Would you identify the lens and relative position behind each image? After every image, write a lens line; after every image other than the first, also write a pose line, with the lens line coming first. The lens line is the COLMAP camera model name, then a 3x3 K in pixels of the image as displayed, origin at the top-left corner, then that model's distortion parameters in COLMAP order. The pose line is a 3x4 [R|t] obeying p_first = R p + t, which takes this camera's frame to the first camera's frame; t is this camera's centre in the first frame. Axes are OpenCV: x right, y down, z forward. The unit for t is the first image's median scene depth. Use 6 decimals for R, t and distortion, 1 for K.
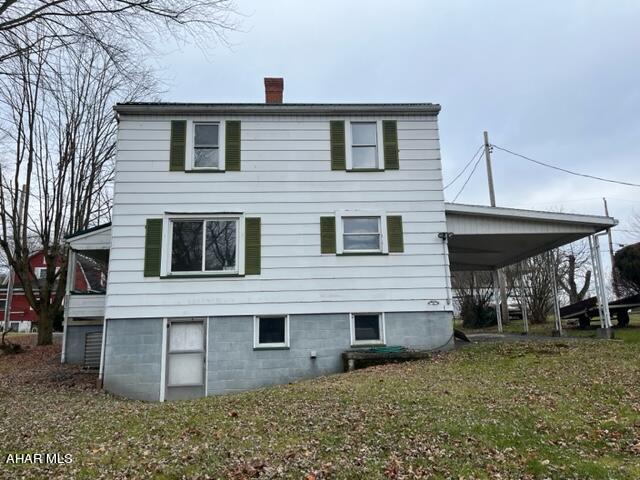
lens RADIAL K [[481.4, 0, 318.3], [0, 481.4, 238.9], [0, 0, 1]] dist [0.009493, 0.001878]
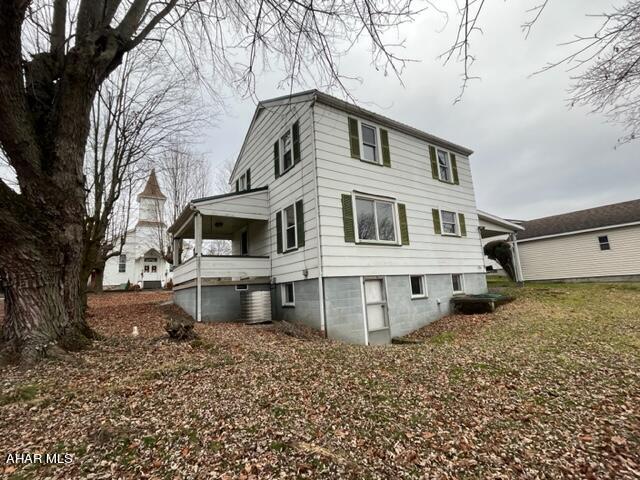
lens RADIAL K [[304.0, 0, 319.4], [0, 304.0, 239.7], [0, 0, 1]] dist [-0.004674, -0.000122]
pose [[0.863210, 0.062086, 0.501013, -0.766366], [-0.070186, 0.997530, -0.002690, 0.077234], [-0.499943, -0.032842, 0.865435, 0.369456]]
